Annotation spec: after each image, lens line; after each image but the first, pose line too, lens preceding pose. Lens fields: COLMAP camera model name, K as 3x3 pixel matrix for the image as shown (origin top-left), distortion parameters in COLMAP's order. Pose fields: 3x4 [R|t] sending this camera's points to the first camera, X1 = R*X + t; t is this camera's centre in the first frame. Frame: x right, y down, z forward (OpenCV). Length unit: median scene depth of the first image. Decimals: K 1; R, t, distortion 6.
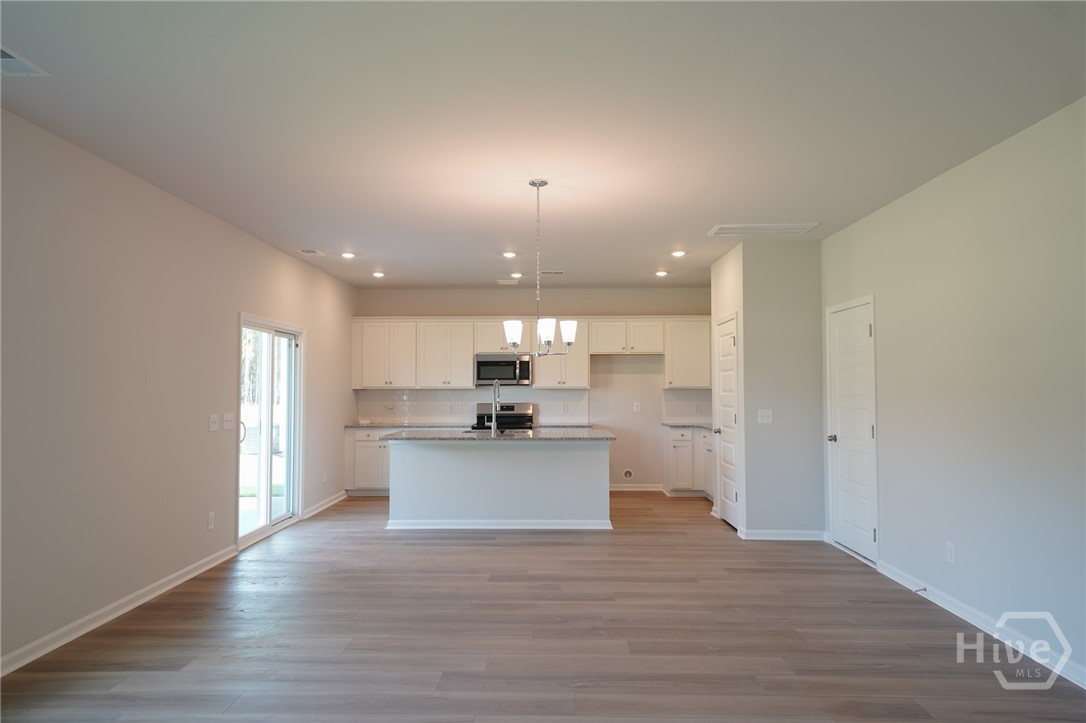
lens RADIAL K [[688.9, 0, 543.0], [0, 688.9, 361.5], [0, 0, 1]] dist [0.007780, 0.001233]
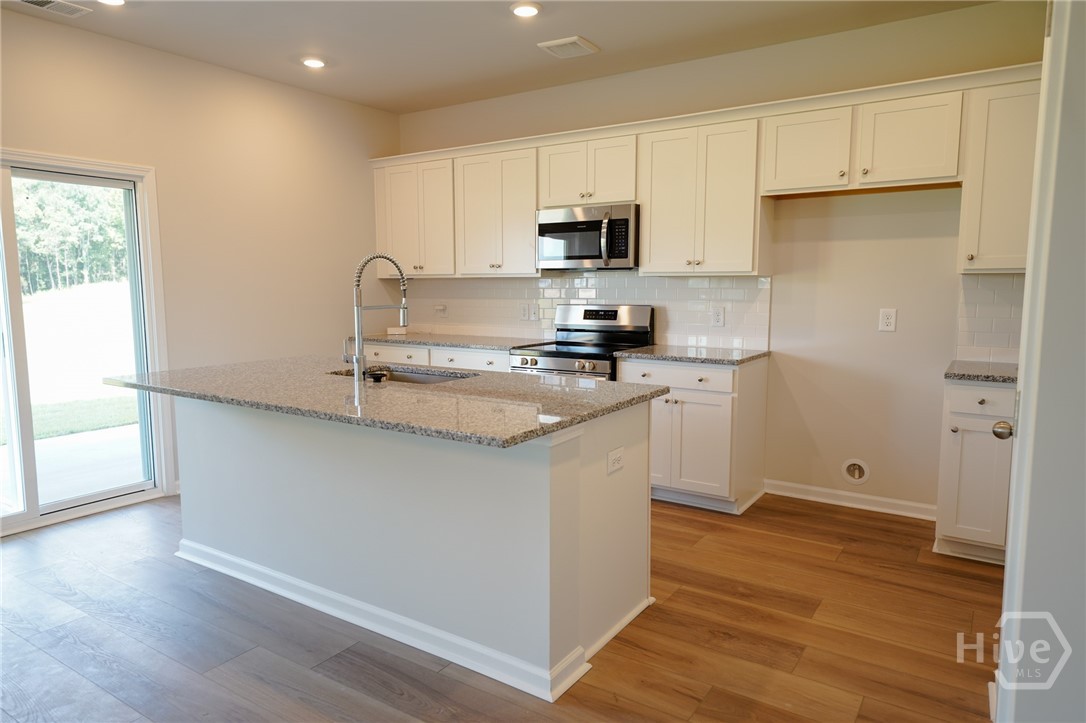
lens RADIAL K [[688.9, 0, 543.0], [0, 688.9, 361.5], [0, 0, 1]] dist [0.007780, 0.001233]
pose [[0.843421, 0.059555, -0.533943, 0.191280], [0.021965, 0.989184, 0.145028, 0.026743], [0.536804, -0.134048, 0.832990, 0.548633]]
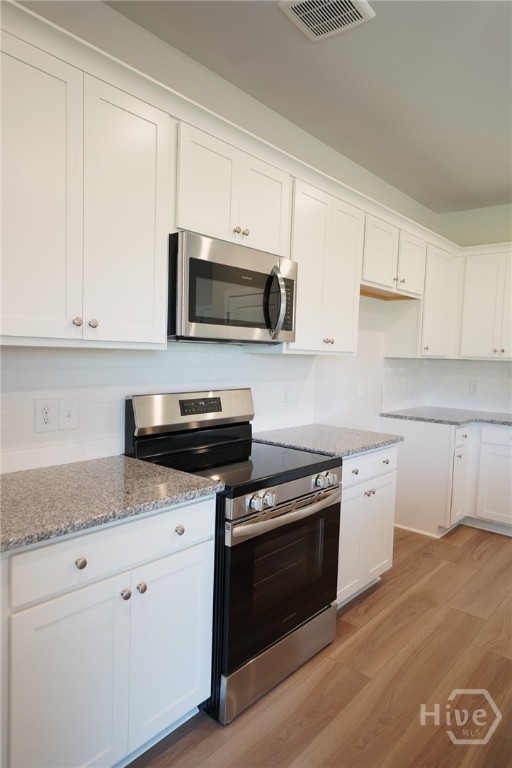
lens RADIAL K [[487.2, 0, 256.0], [0, 487.2, 384.0], [0, 0, 1]] dist [0.007780, 0.001233]
pose [[0.639589, -0.028440, 0.768191, -0.239216], [-0.062903, 0.994028, 0.089173, 0.032688], [-0.766139, -0.105356, 0.633980, 0.836892]]
